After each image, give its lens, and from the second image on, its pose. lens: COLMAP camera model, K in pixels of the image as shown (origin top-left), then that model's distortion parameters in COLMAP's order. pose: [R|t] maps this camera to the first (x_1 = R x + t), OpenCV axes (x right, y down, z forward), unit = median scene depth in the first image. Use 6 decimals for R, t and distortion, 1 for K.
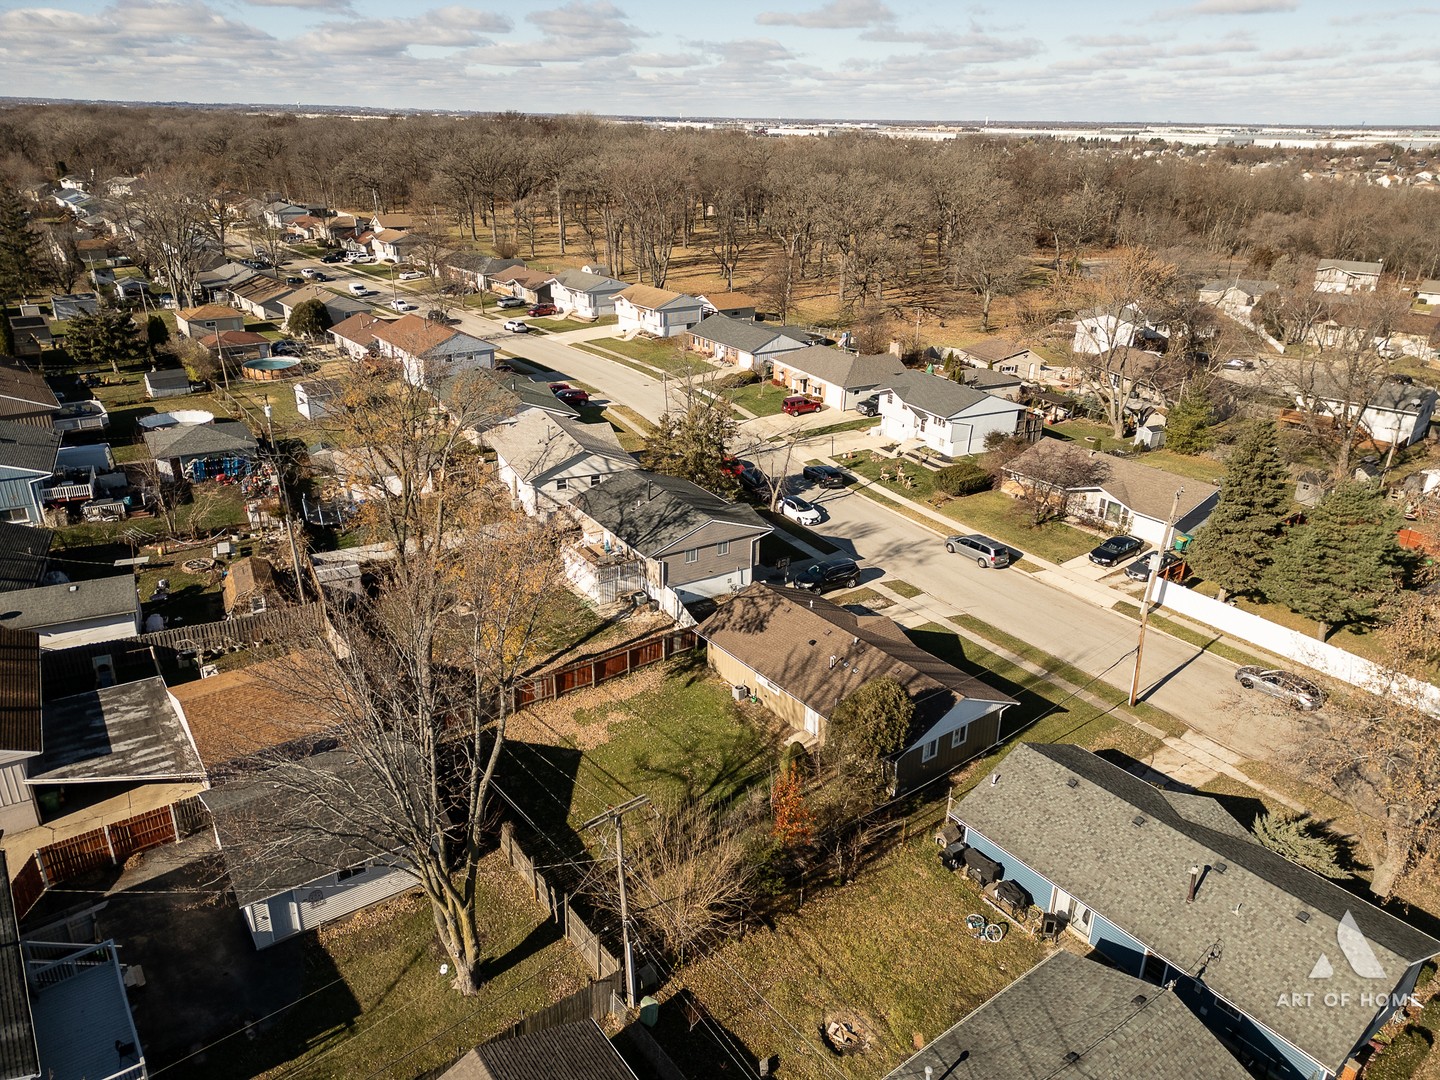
lens RADIAL K [[1013.6, 0, 719.2], [0, 1013.6, 503.8], [0, 0, 1]] dist [0.086982, -0.001896]
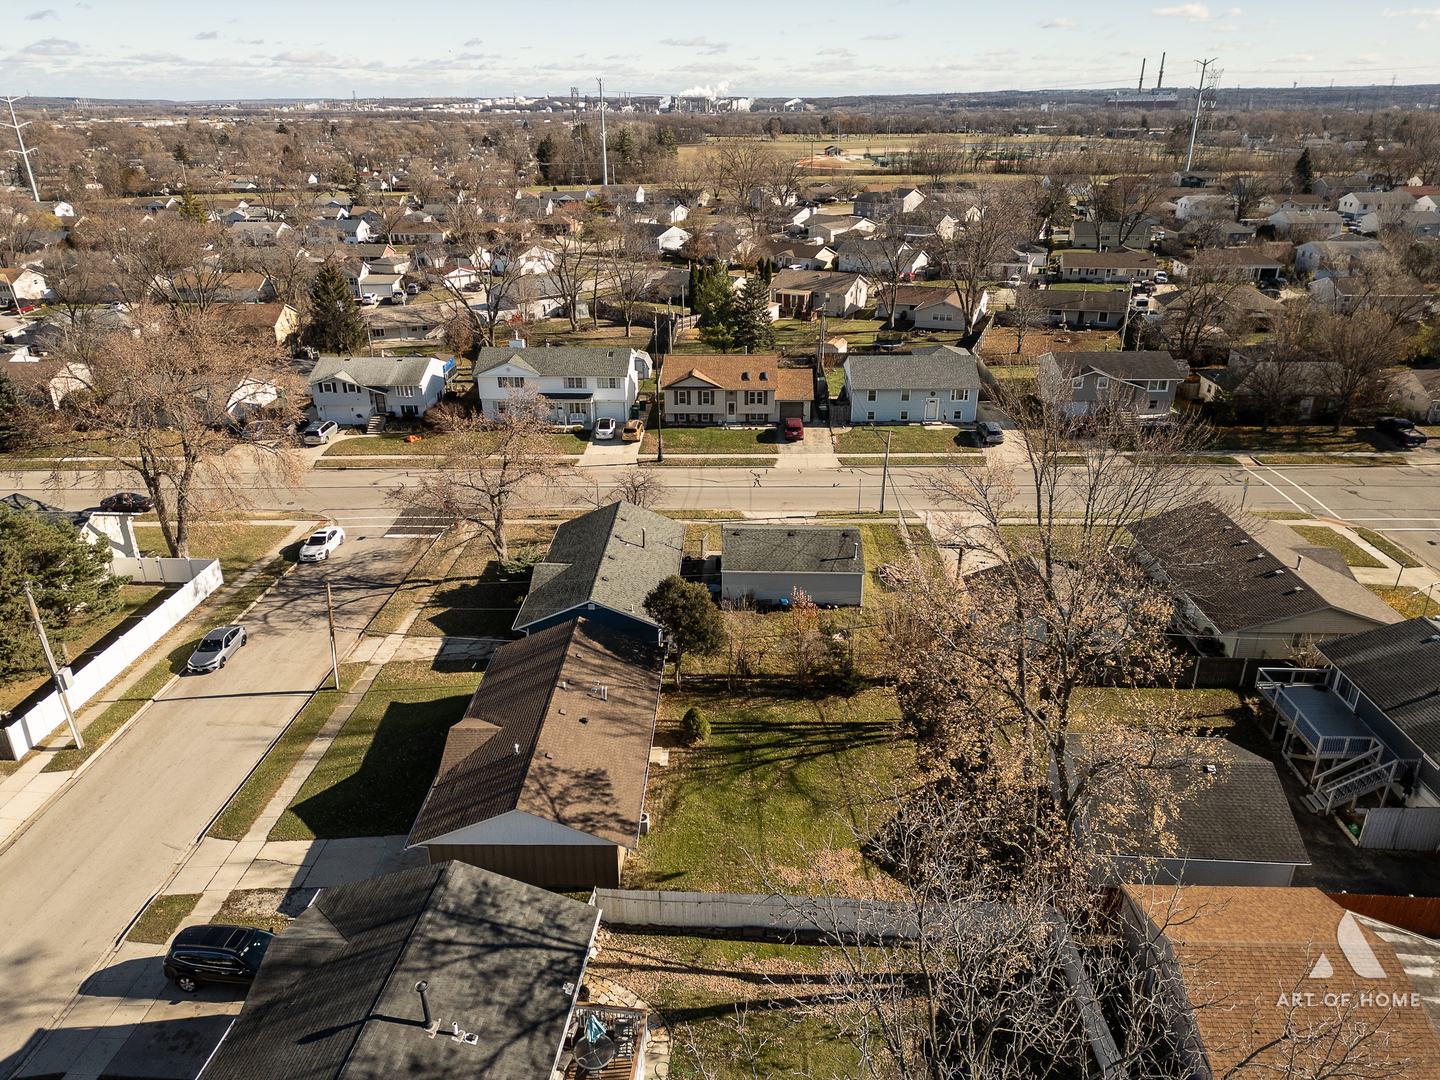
lens RADIAL K [[1001.5, 0, 714.3], [0, 1001.5, 538.2], [0, 0, 1]] dist [0.091295, -0.088980]
pose [[-0.777496, -0.263164, 0.571179, -0.335443], [0.212295, 0.745092, 0.632272, -0.377161], [-0.591972, 0.612847, -0.523437, 1.006378]]
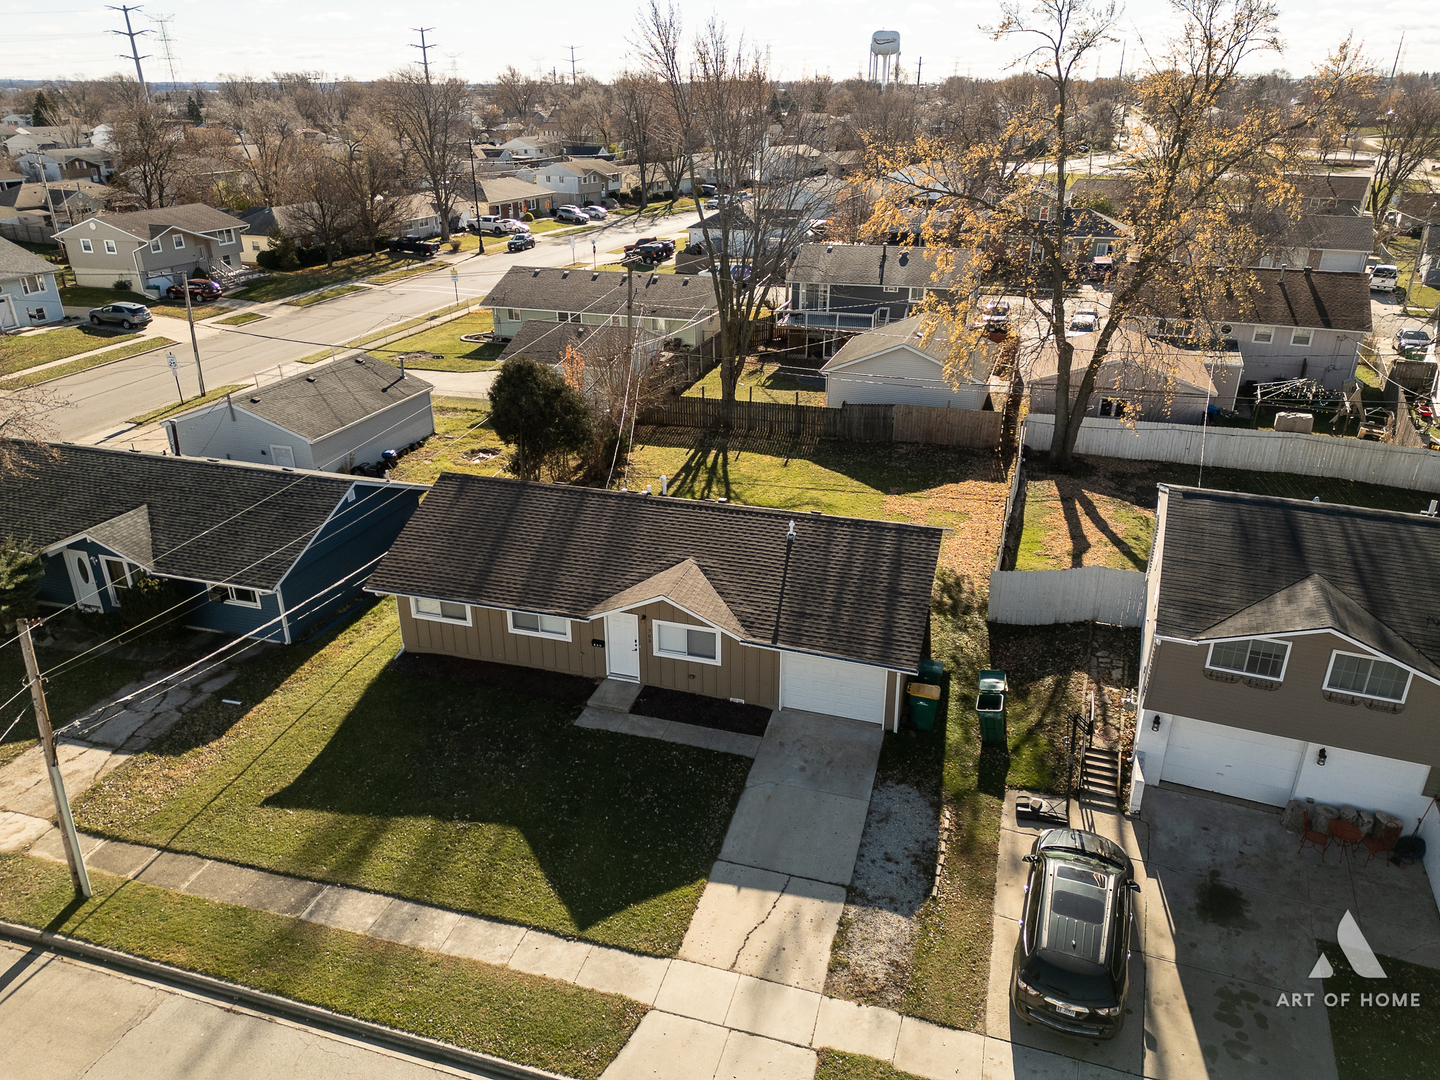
lens RADIAL K [[1001.5, 0, 714.3], [0, 1001.5, 538.2], [0, 0, 1]] dist [0.091295, -0.088980]
pose [[-0.817936, 0.220871, -0.531222, 0.316998], [-0.213640, 0.740731, 0.636927, -0.165674], [0.534171, 0.634456, -0.558683, 1.046231]]
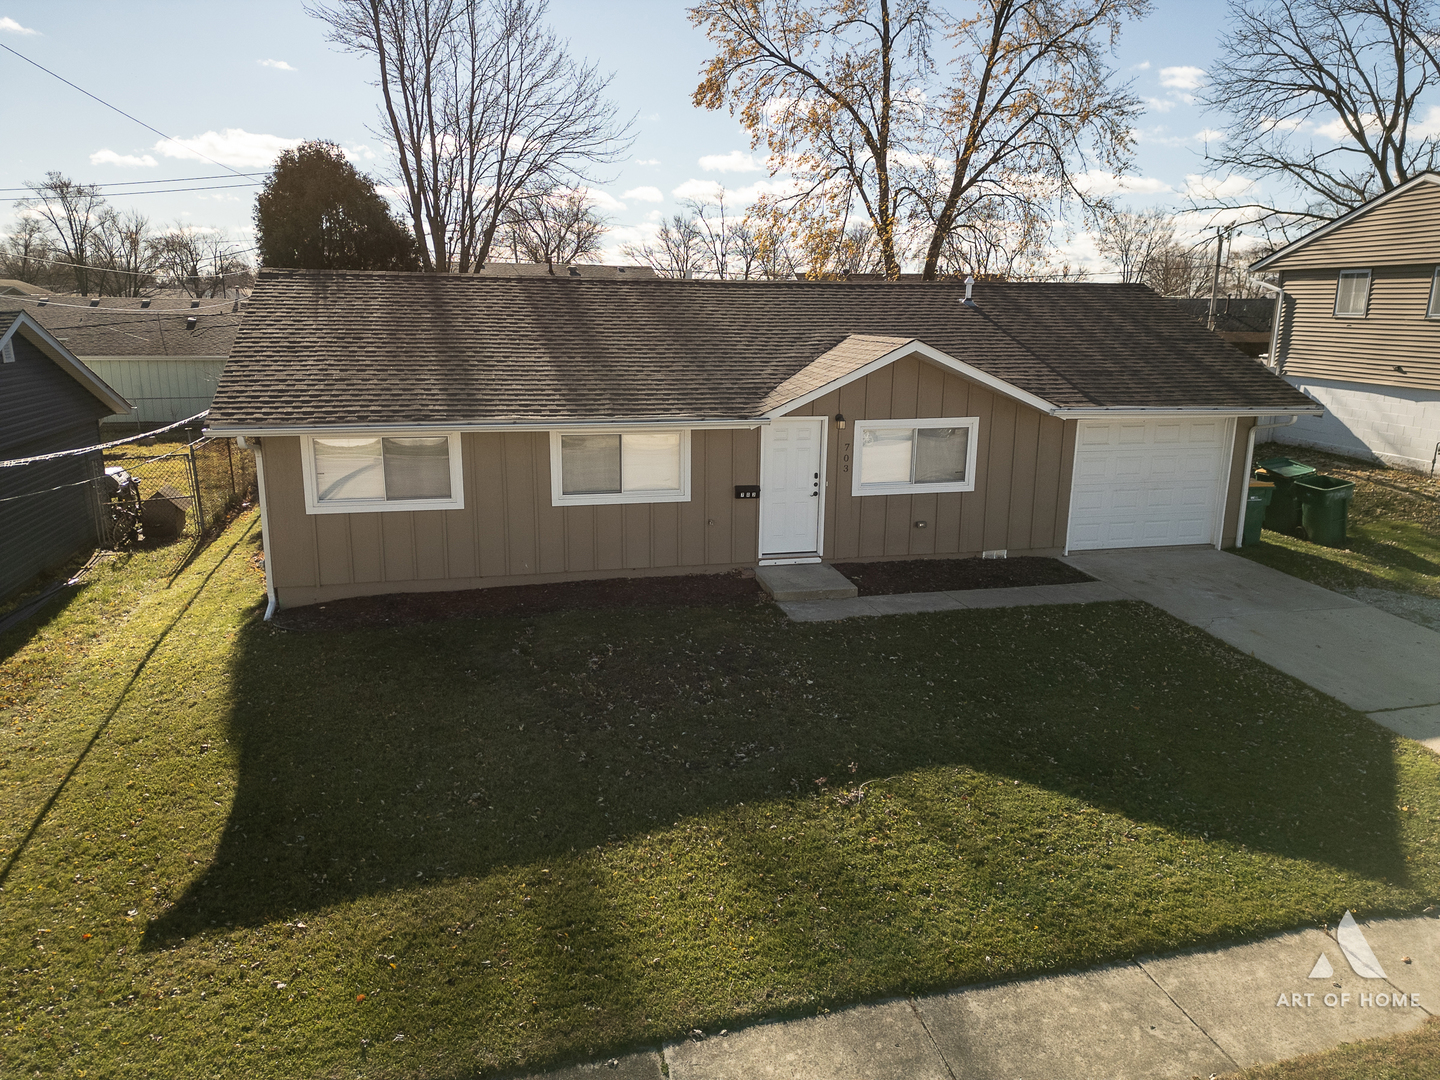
lens RADIAL K [[1001.5, 0, 714.3], [0, 1001.5, 538.2], [0, 0, 1]] dist [0.091295, -0.088980]
pose [[-0.403617, 0.185931, -0.895837, 0.341314], [-0.340648, 0.878198, 0.335748, 0.073585], [0.849148, 0.440678, -0.291119, 0.881714]]
